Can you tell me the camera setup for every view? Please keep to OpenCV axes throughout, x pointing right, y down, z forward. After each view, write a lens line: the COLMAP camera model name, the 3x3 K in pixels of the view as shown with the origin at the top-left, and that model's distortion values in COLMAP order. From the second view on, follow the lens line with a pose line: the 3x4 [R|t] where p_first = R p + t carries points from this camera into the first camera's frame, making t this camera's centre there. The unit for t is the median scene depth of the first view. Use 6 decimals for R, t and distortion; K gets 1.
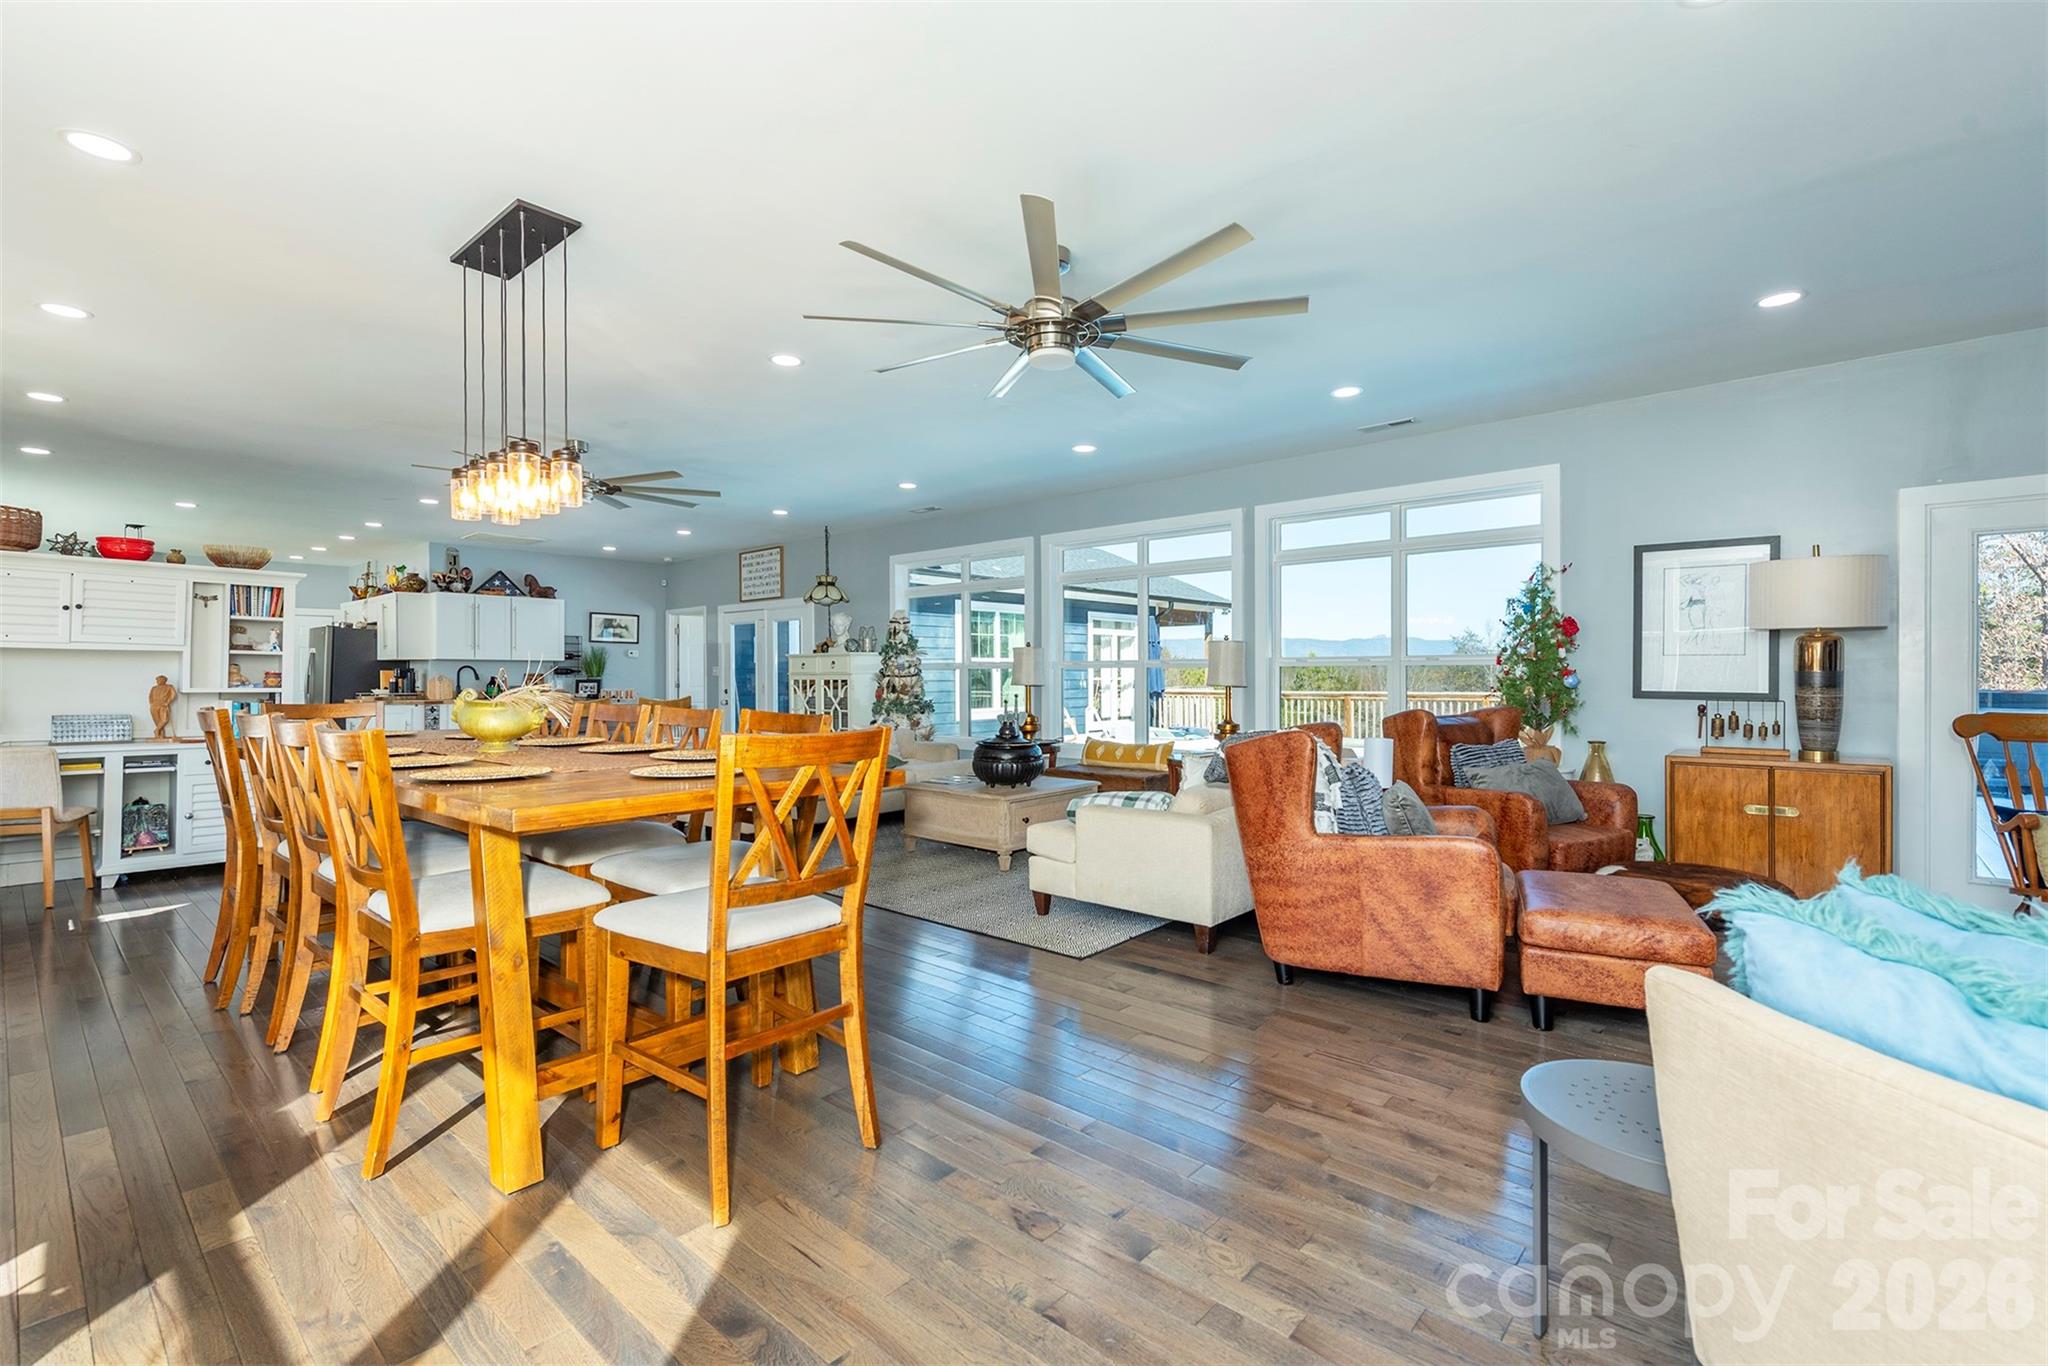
lens RADIAL K [[917.9, 0, 1021.3], [0, 917.9, 674.5], [0, 0, 1]] dist [0.012569, 0.000323]
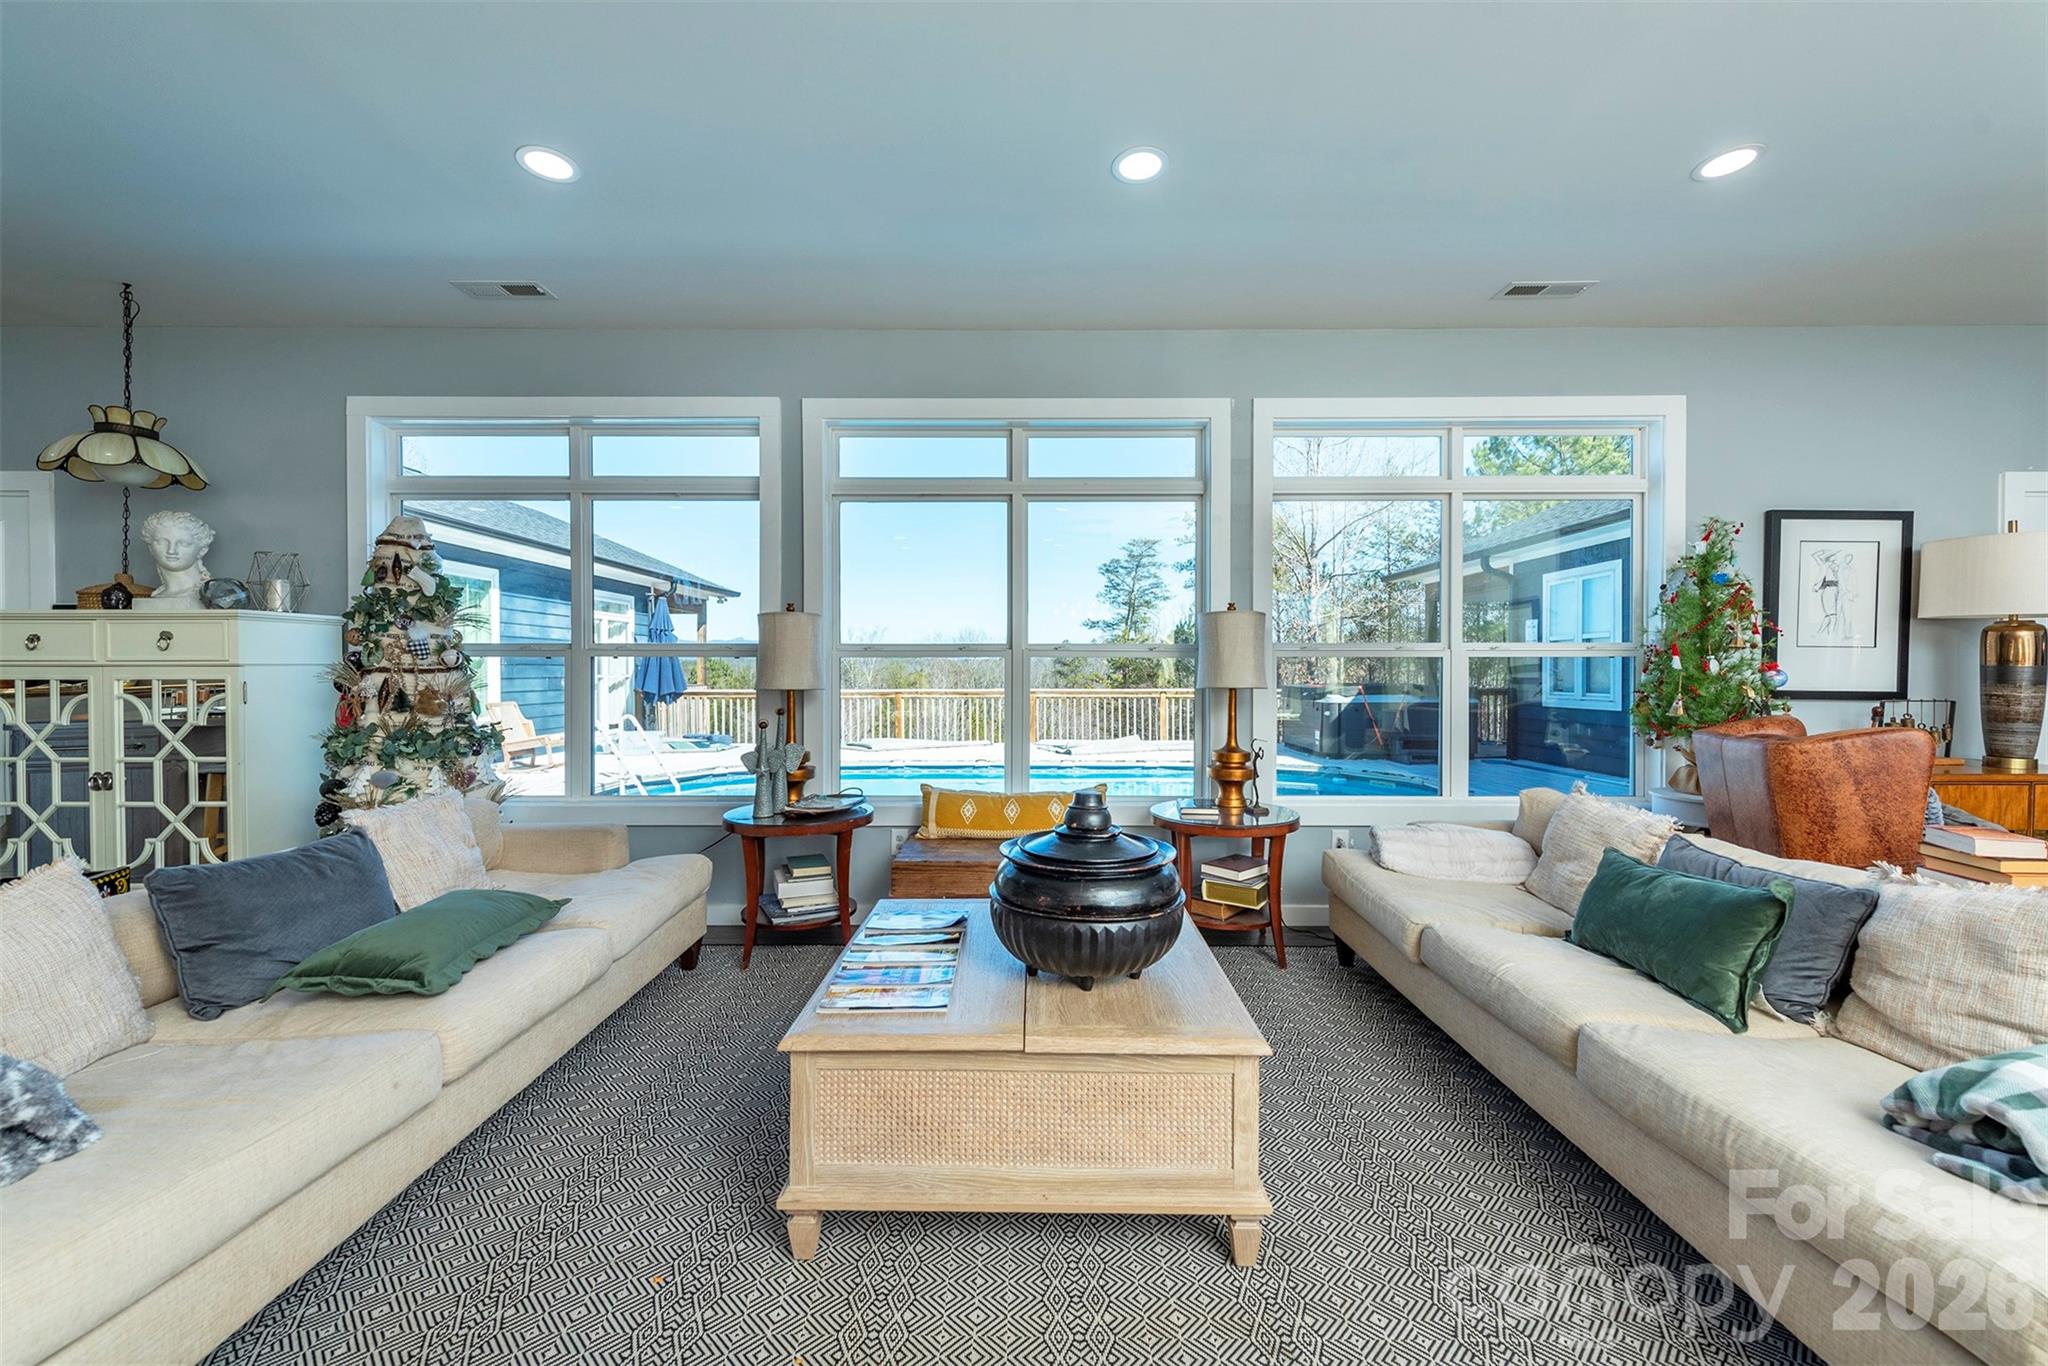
lens RADIAL K [[799.0, 0, 1028.6], [0, 799.0, 680.9], [0, 0, 1]] dist [0.002366, -0.000074]
pose [[0.745098, -0.005266, 0.666934, -0.168244], [-0.002077, 0.999946, 0.010215, 0.002134], [-0.666952, -0.008996, 0.745047, 0.536992]]
